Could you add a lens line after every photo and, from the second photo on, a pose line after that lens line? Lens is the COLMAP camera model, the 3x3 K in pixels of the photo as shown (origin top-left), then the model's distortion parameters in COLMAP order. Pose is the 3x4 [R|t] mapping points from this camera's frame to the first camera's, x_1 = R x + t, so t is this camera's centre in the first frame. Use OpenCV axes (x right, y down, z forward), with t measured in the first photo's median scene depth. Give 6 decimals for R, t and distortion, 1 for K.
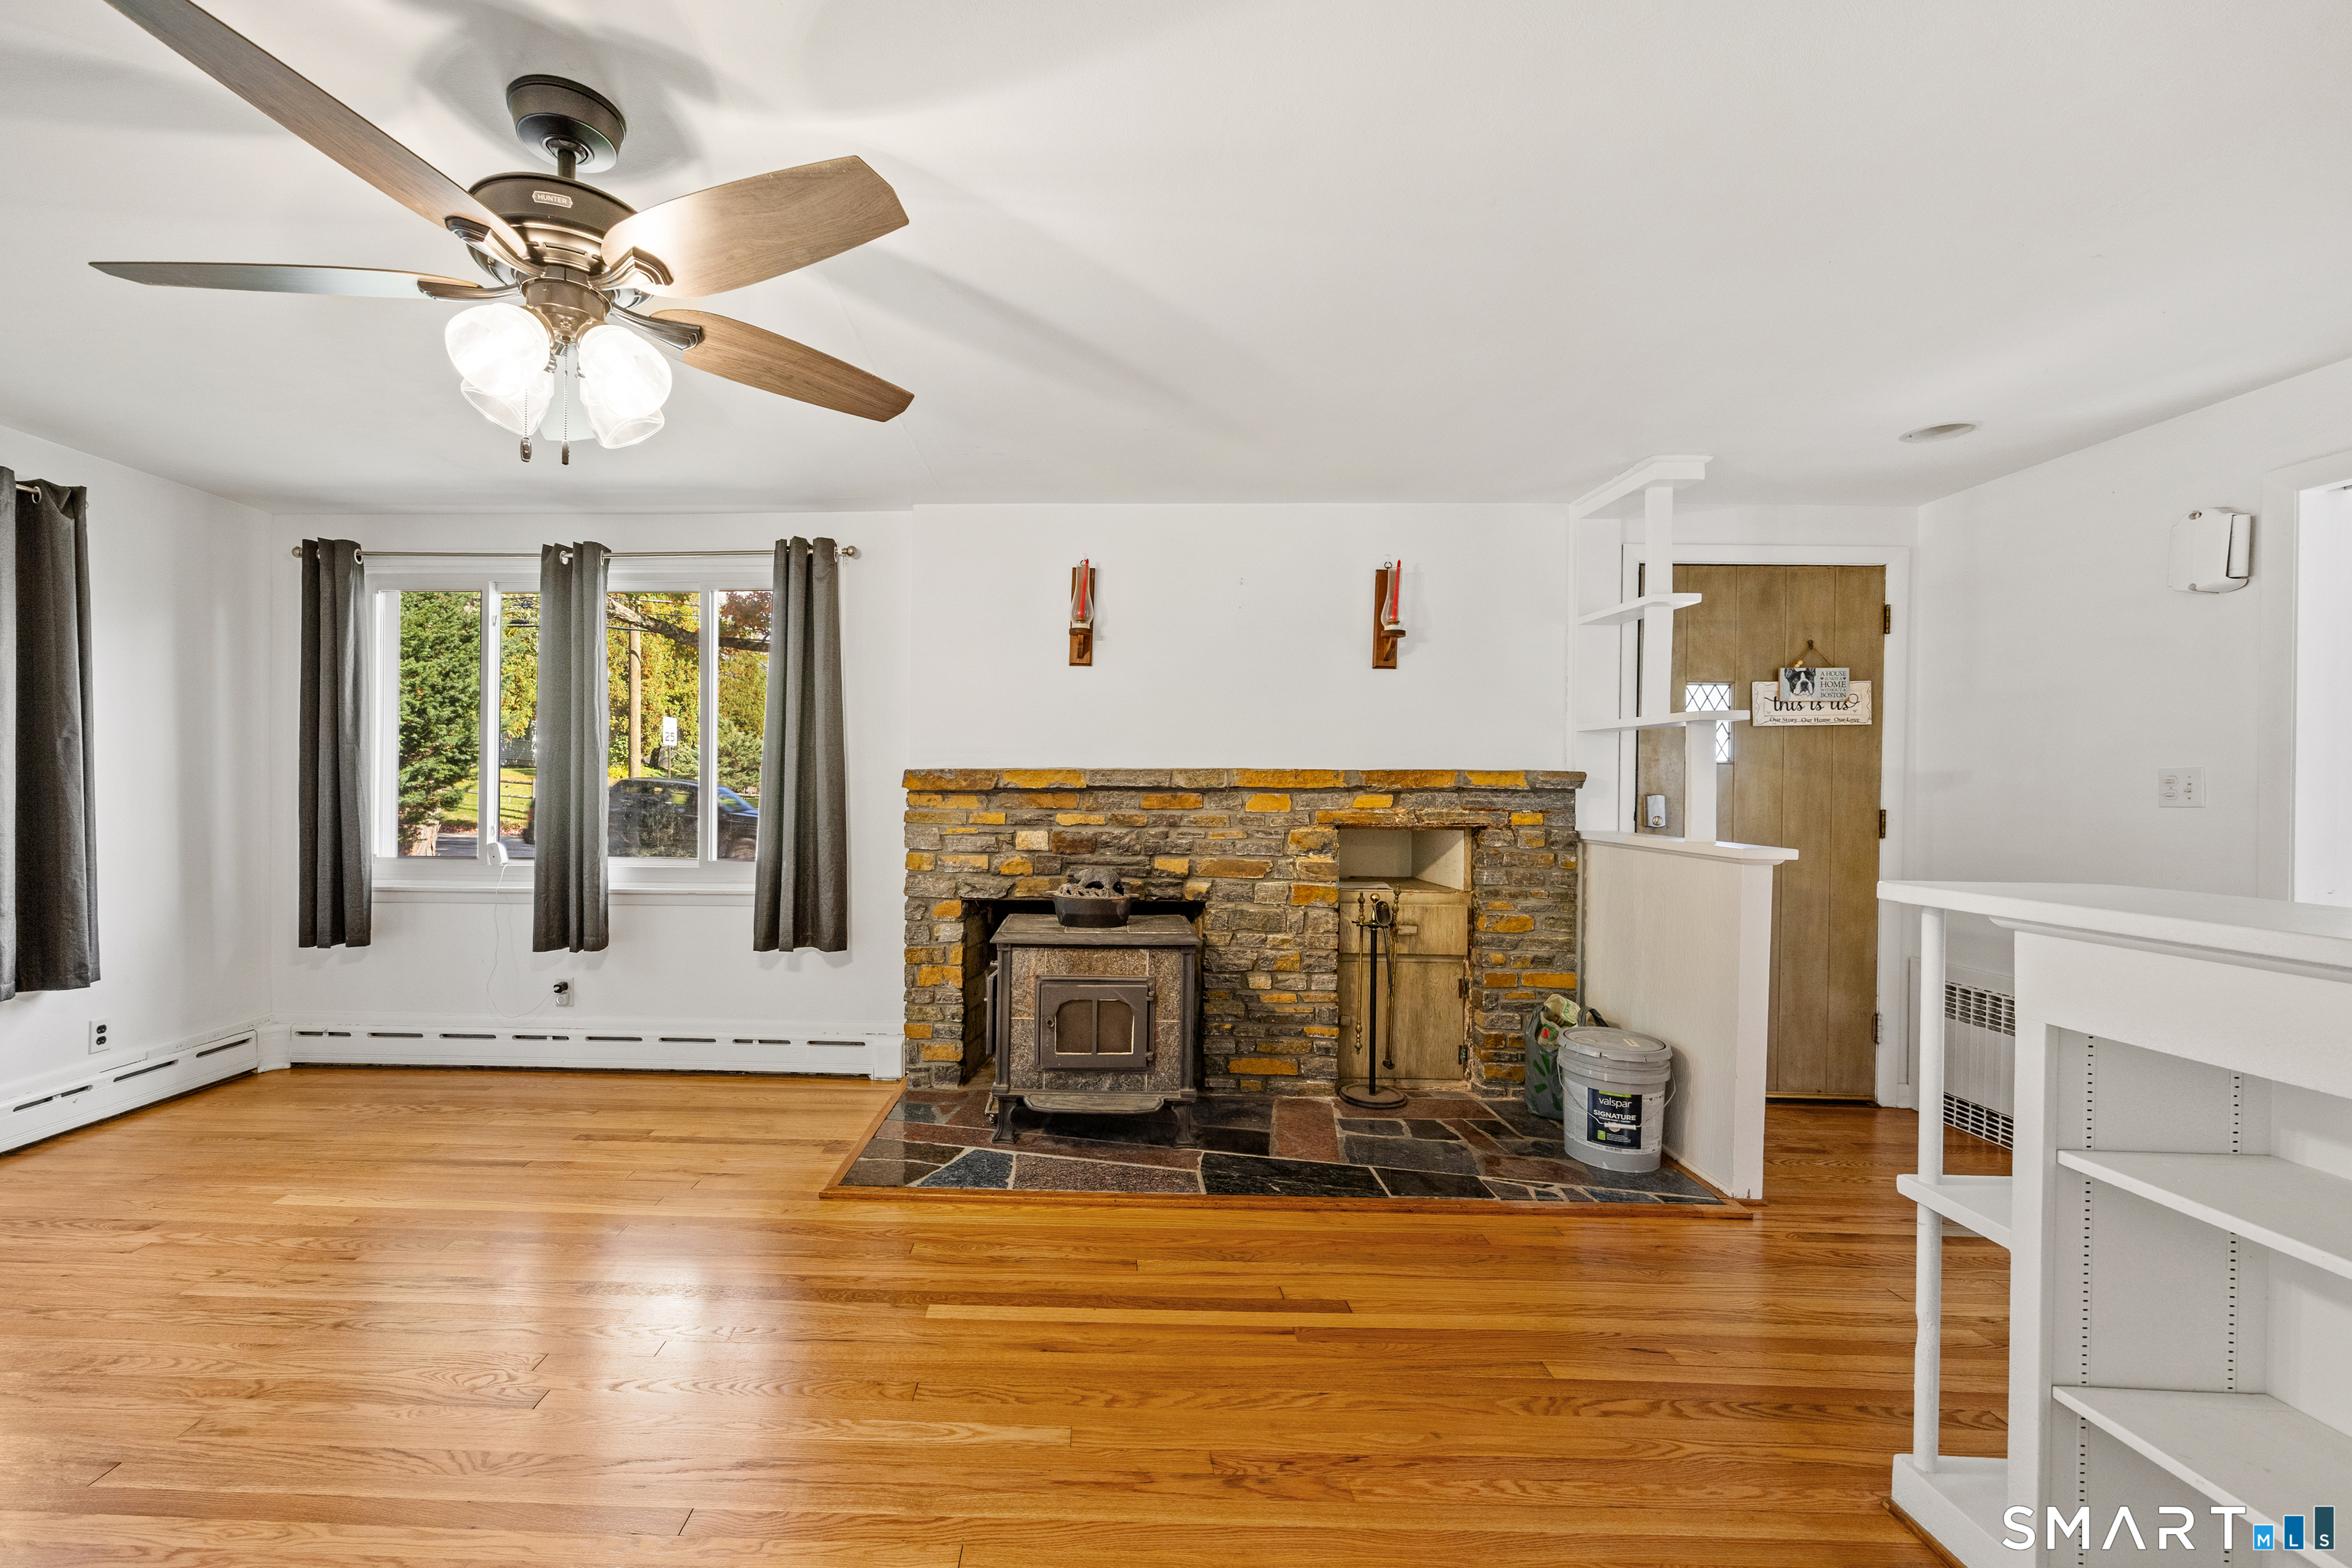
lens RADIAL K [[926.3, 0, 1055.3], [0, 926.3, 797.0], [0, 0, 1]] dist [-0.008007, 0.001168]
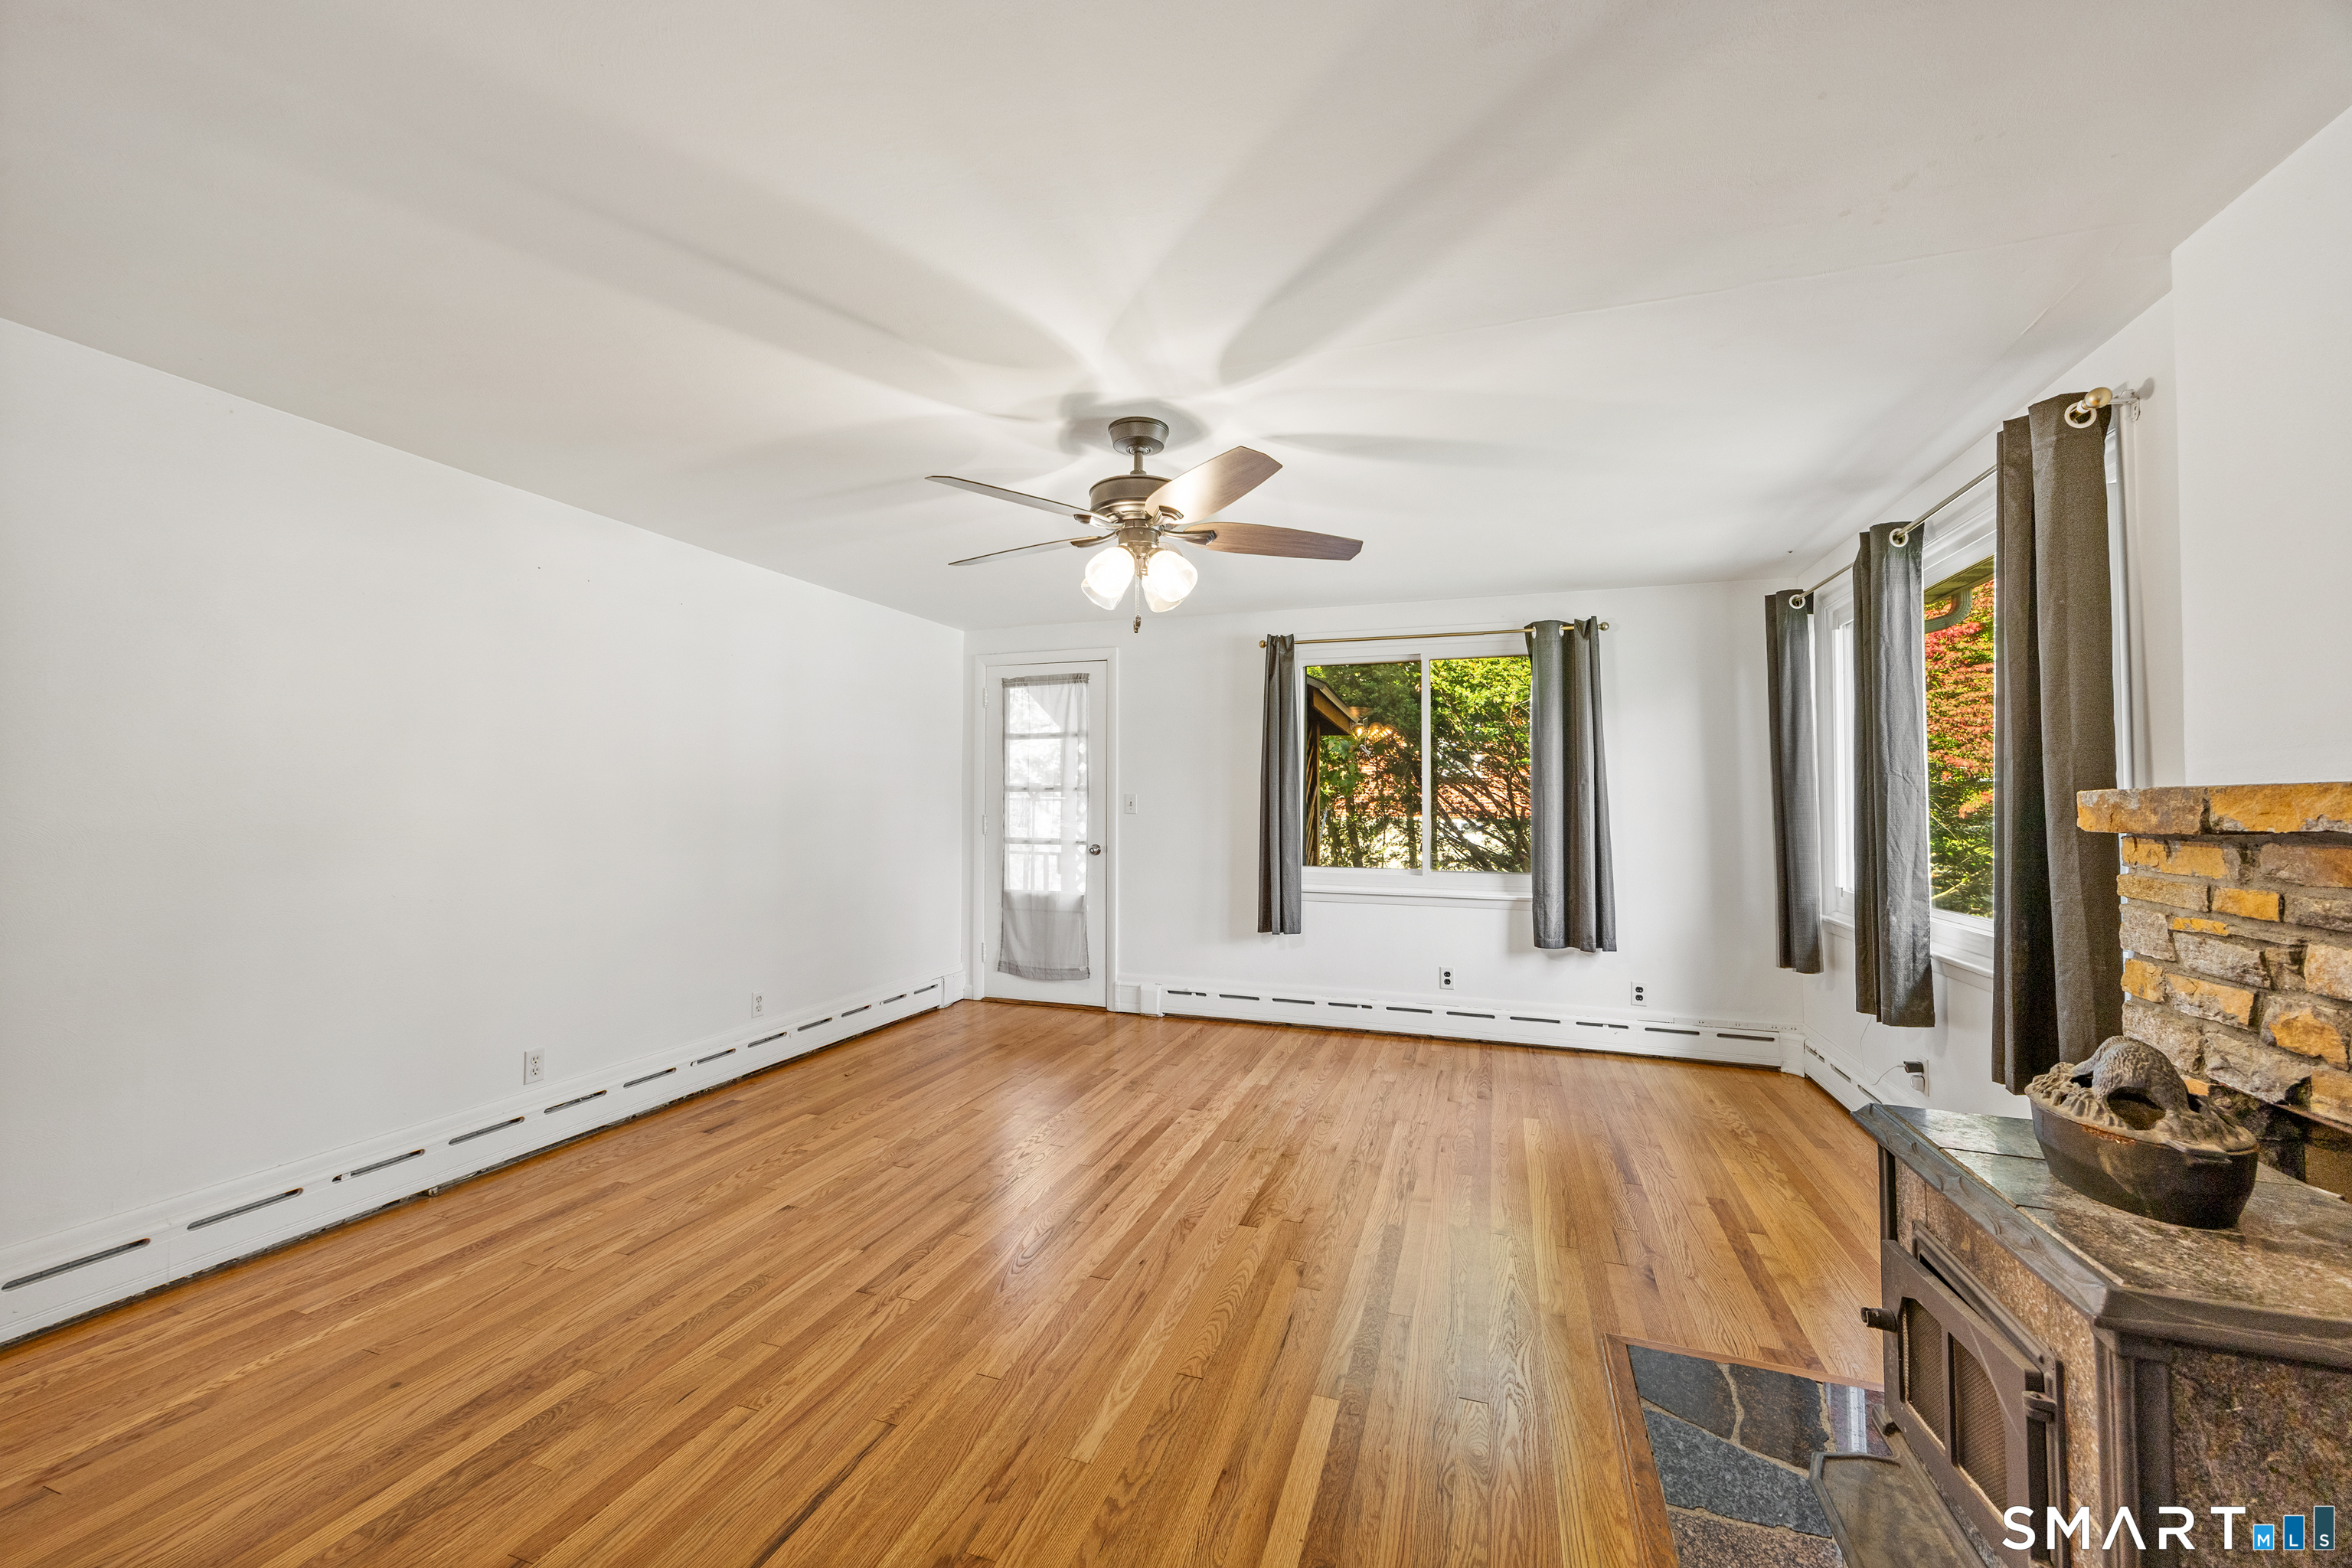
lens RADIAL K [[926.3, 0, 1197.6], [0, 926.3, 781.9], [0, 0, 1]] dist [-0.008007, 0.001168]
pose [[-0.273529, -0.032277, -0.961322, 0.458016], [-0.023461, 0.999363, -0.026879, -0.009503], [0.961578, 0.015202, -0.274112, 0.656657]]
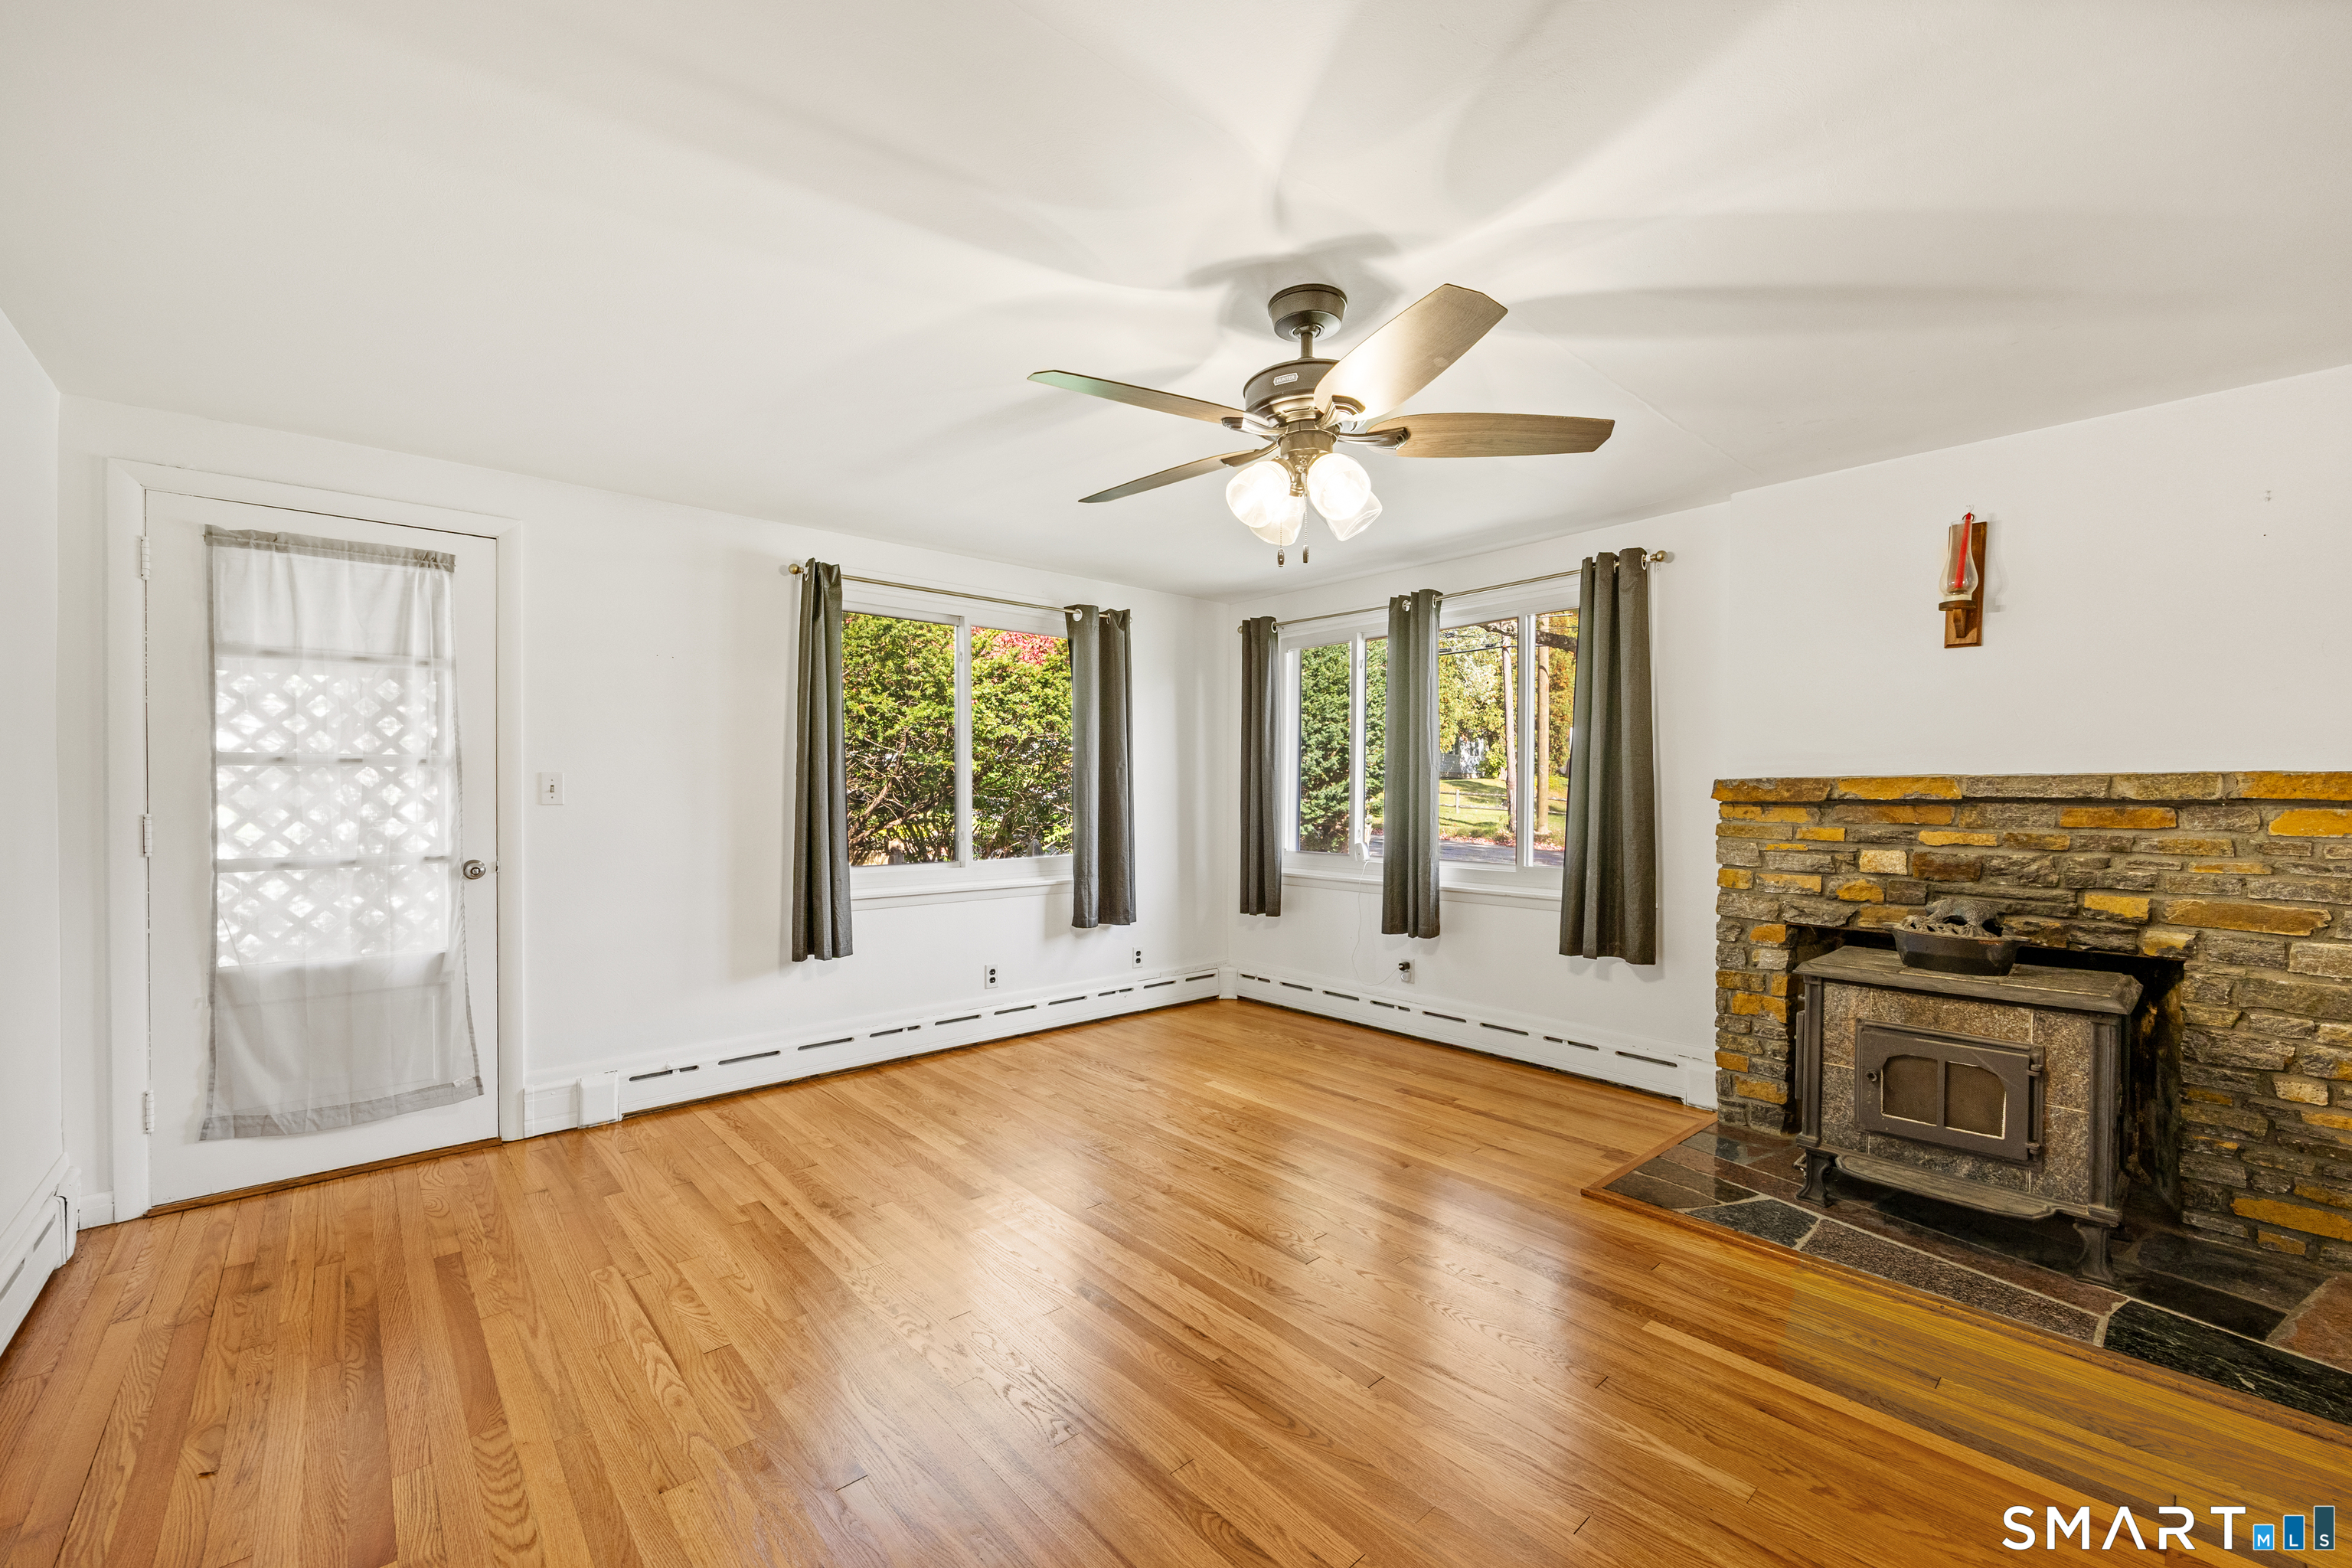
lens RADIAL K [[926.3, 0, 1199.0], [0, 926.3, 801.0], [0, 0, 1]] dist [-0.008007, 0.001168]
pose [[0.701557, 0.002584, -0.712608, 0.135792], [-0.006763, 0.999973, -0.003032, -0.001426], [0.712581, 0.006947, 0.701556, -0.027640]]
